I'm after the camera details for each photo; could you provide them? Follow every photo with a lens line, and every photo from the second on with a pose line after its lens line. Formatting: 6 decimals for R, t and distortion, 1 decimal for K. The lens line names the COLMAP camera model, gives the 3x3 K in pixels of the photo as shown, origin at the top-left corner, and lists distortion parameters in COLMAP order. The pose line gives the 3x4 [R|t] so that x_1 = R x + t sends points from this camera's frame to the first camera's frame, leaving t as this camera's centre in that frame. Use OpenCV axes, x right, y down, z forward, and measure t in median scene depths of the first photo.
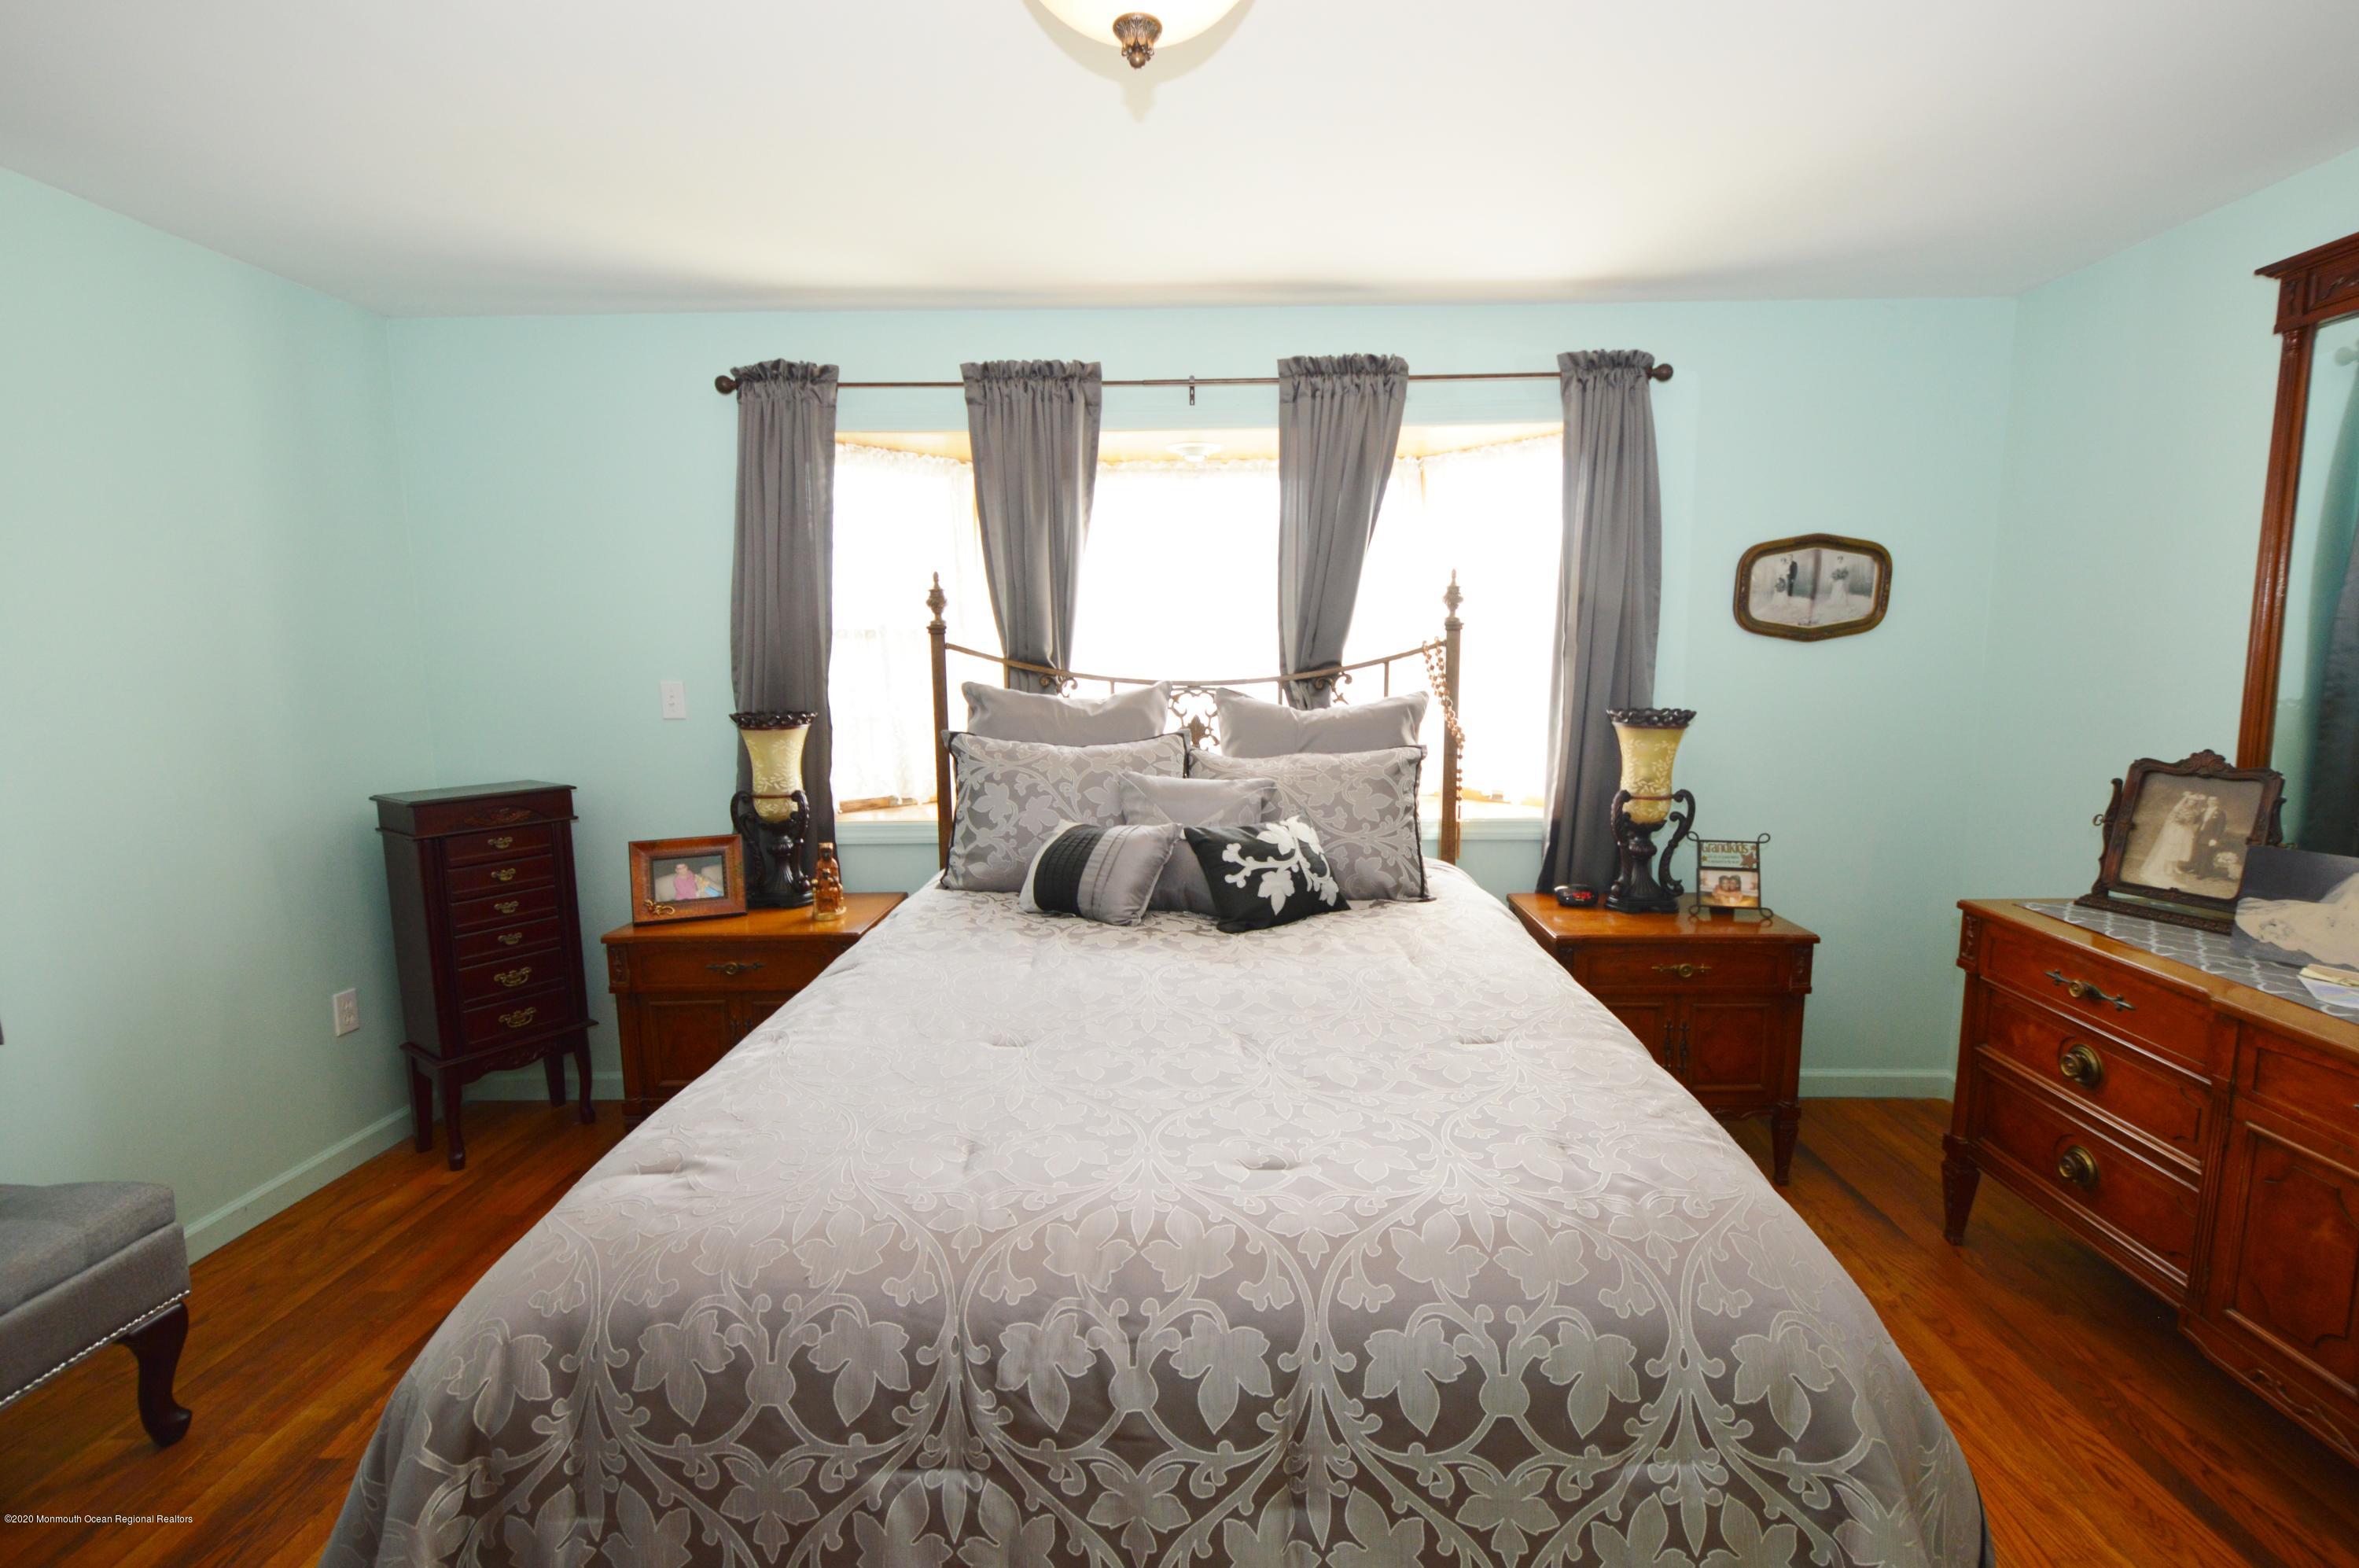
lens RADIAL K [[1051.1, 0, 1180.2], [0, 1051.1, 772.4], [0, 0, 1]] dist [0.005930, -0.000149]
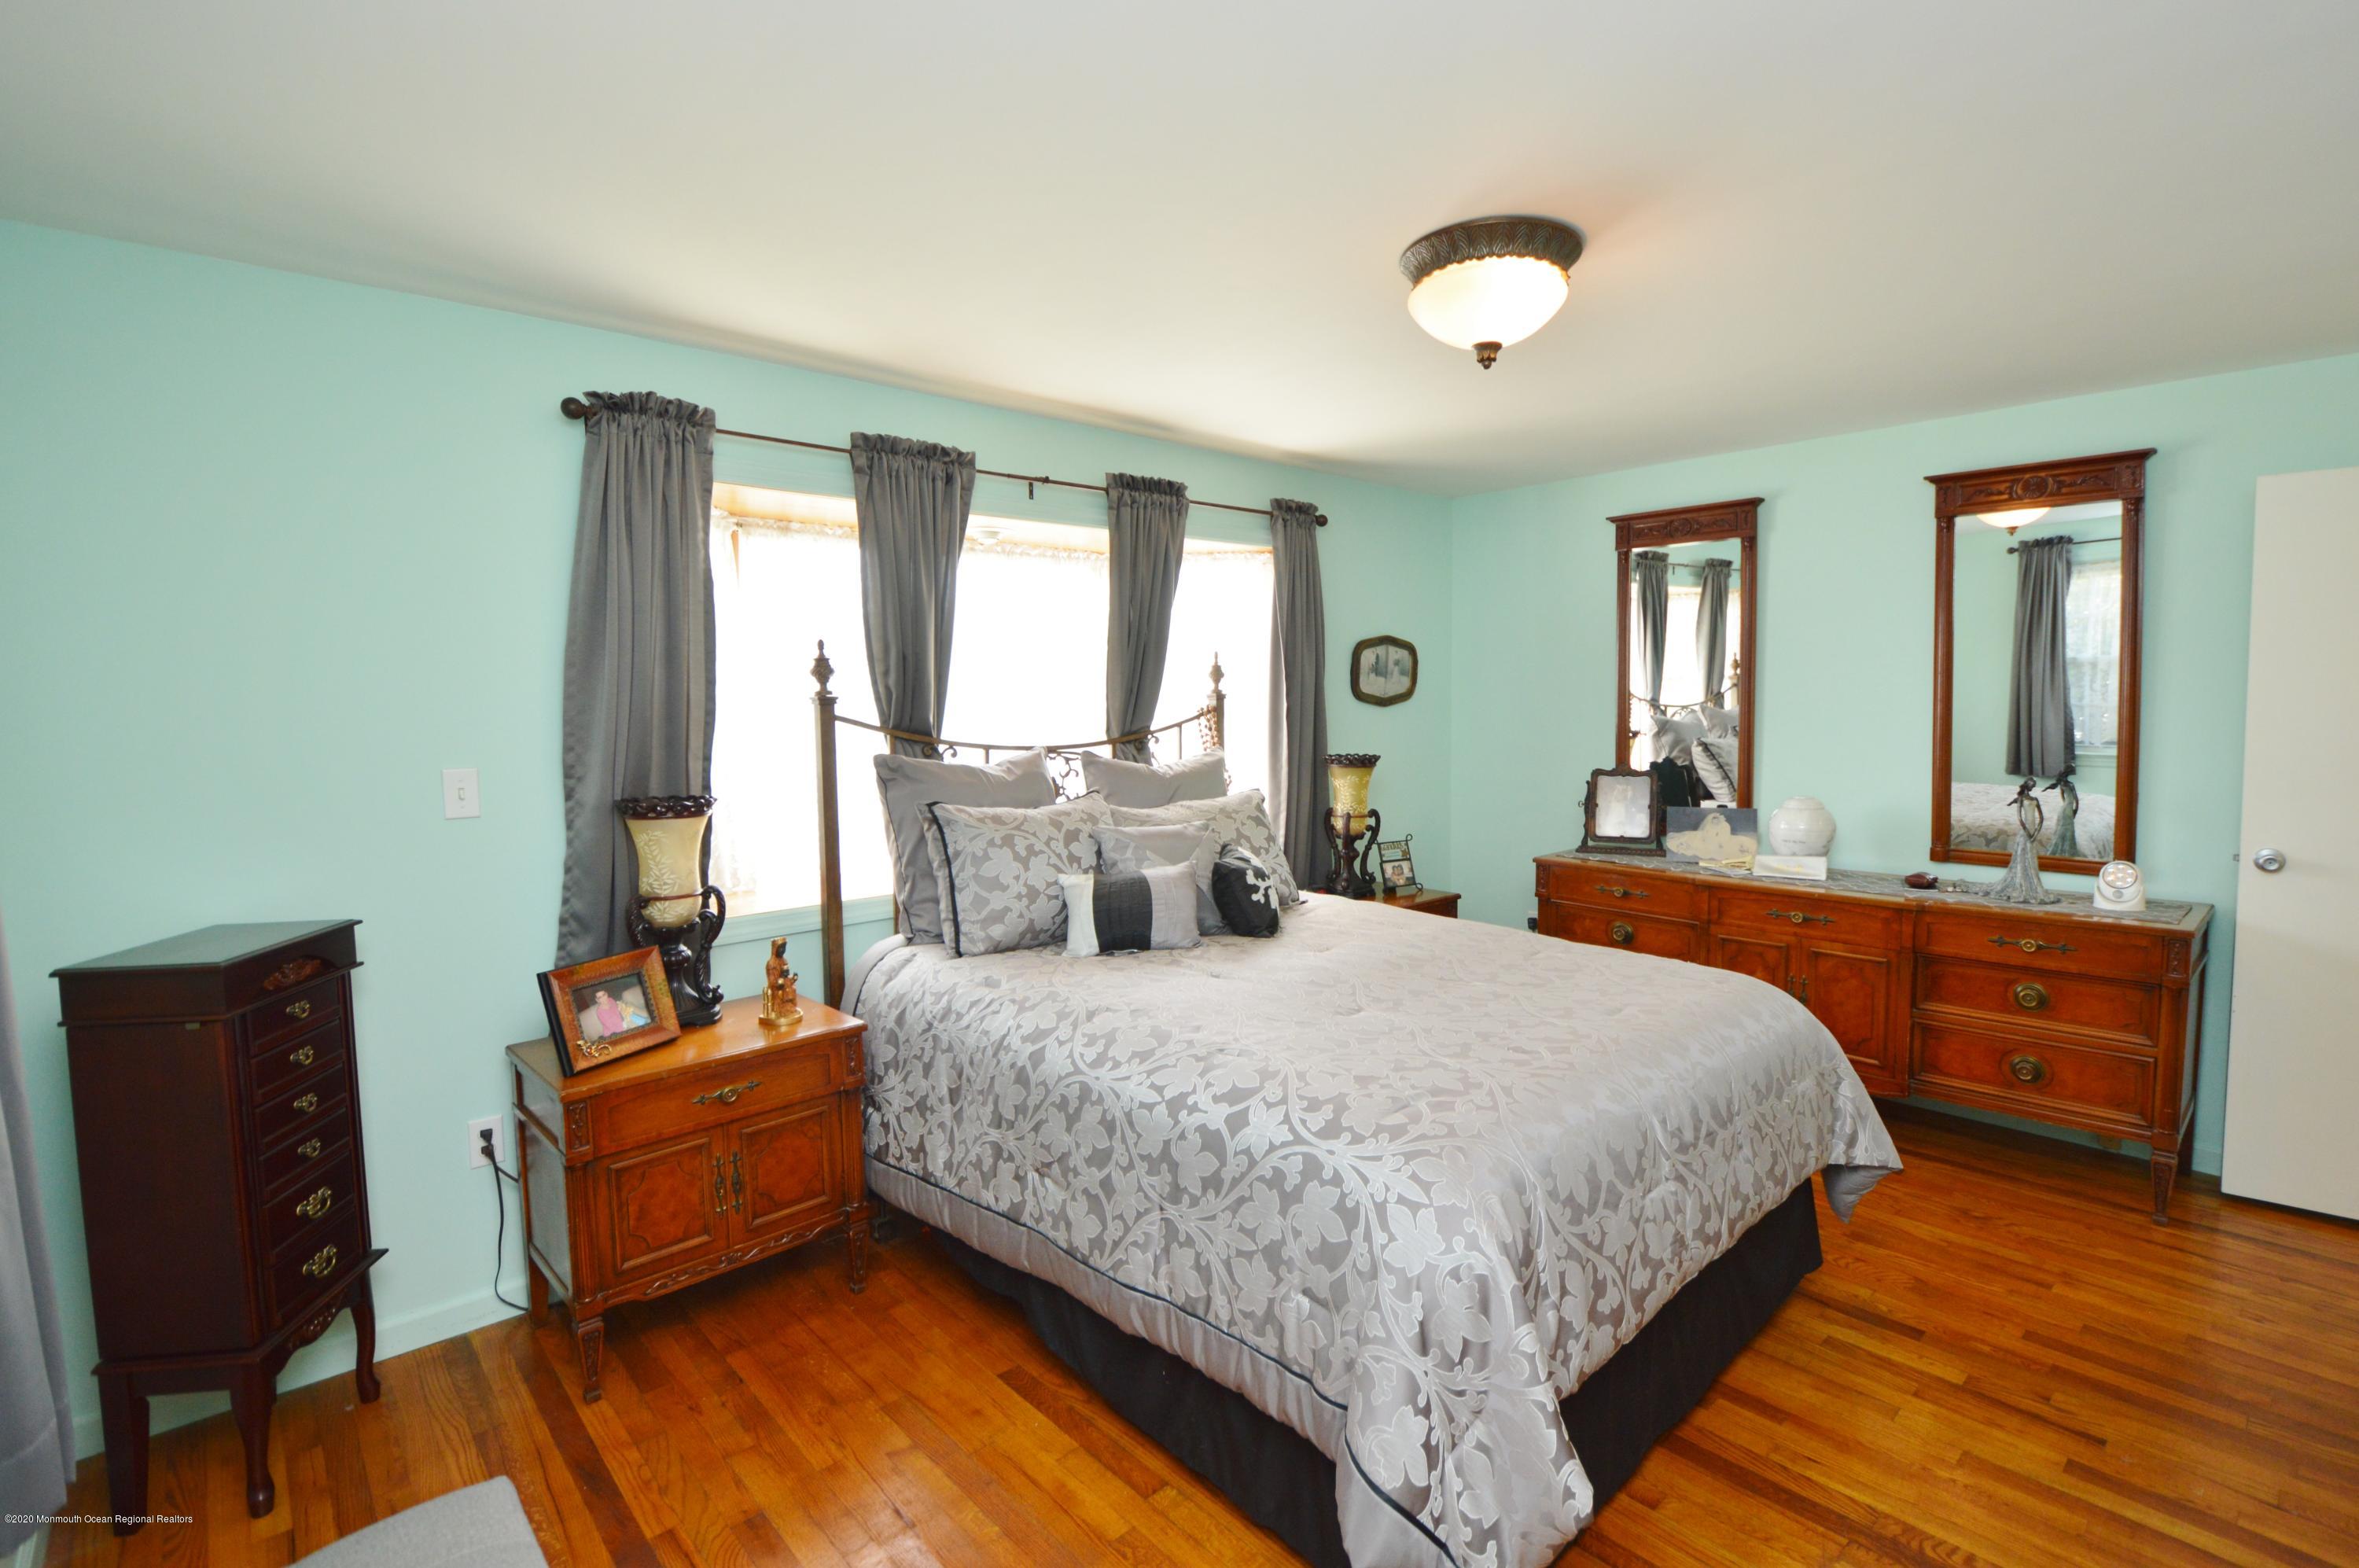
lens RADIAL K [[1130.4, 0, 1192.8], [0, 1130.4, 772.5], [0, 0, 1]] dist [-0.000323, -0.001052]
pose [[0.716598, -0.047680, 0.695855, -0.731336], [0.092841, 0.995304, -0.027411, -0.013416], [-0.691280, 0.084246, 0.717659, 0.050341]]
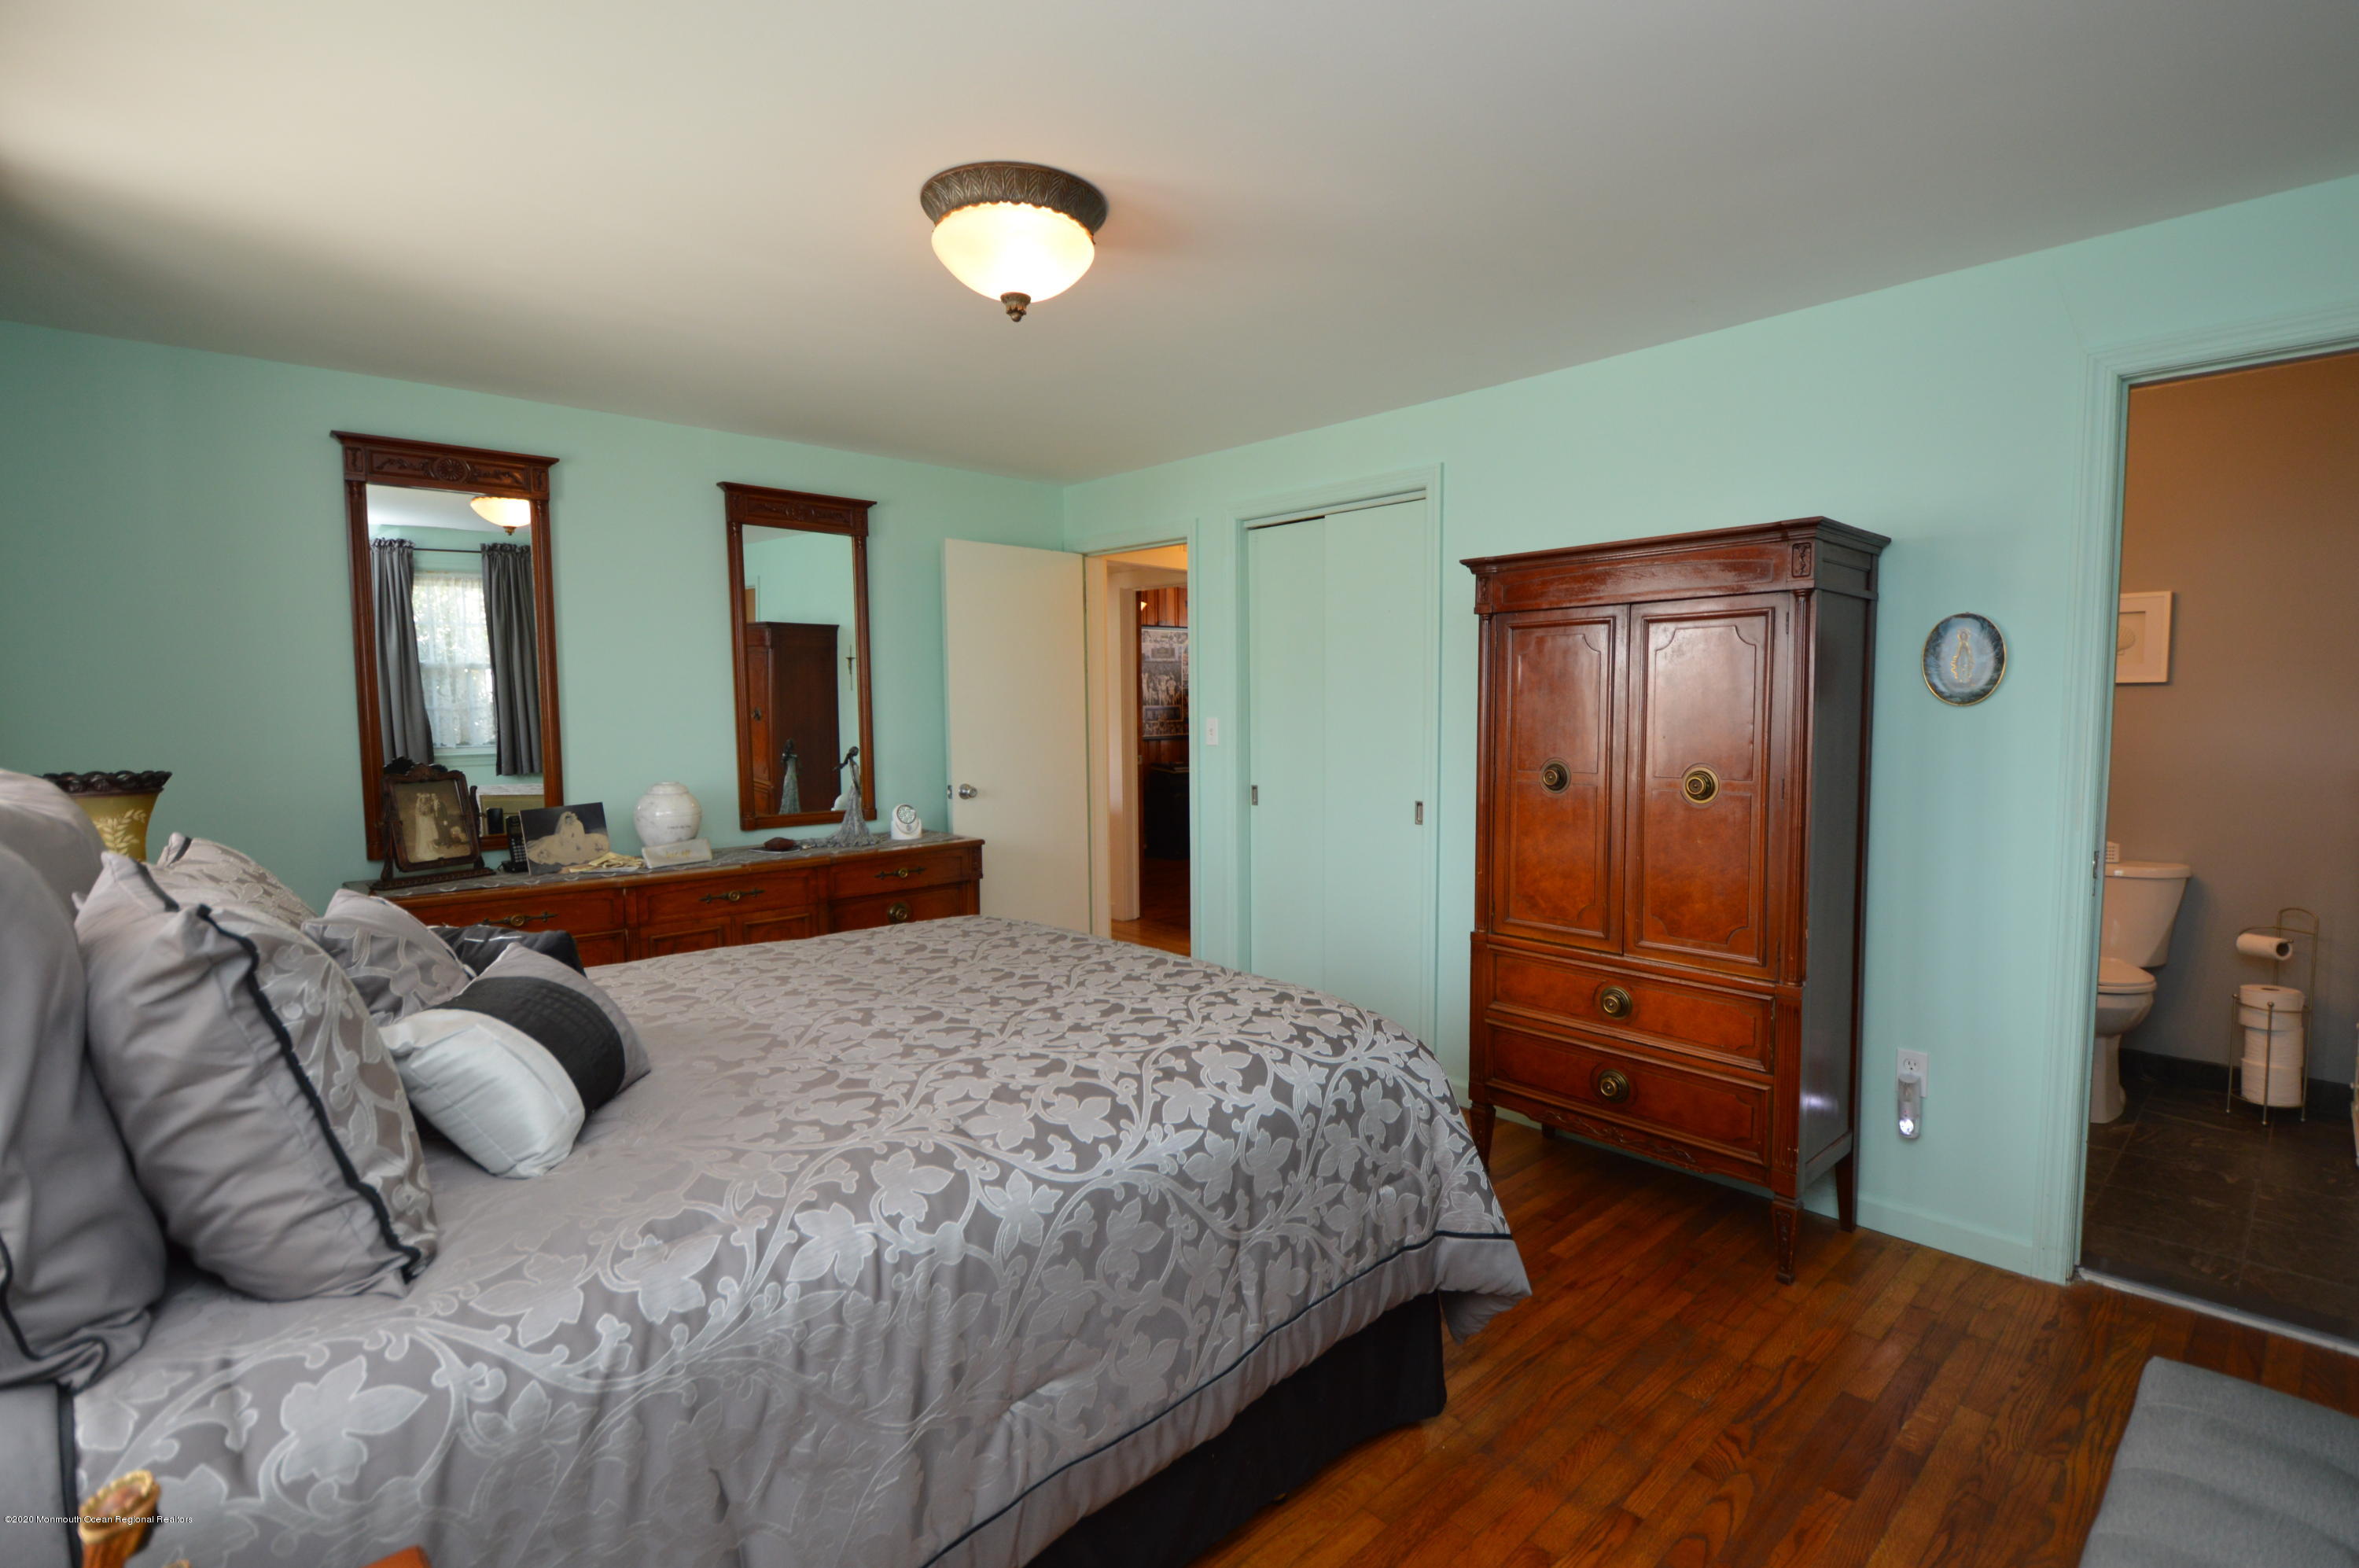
lens RADIAL K [[1130.4, 0, 1199.8], [0, 1130.4, 799.4], [0, 0, 1]] dist [-0.000323, -0.001052]
pose [[-0.733728, -0.046552, 0.677846, -0.641793], [0.096129, 0.980502, 0.171392, -0.099025], [-0.672608, 0.190916, -0.714947, 1.008152]]
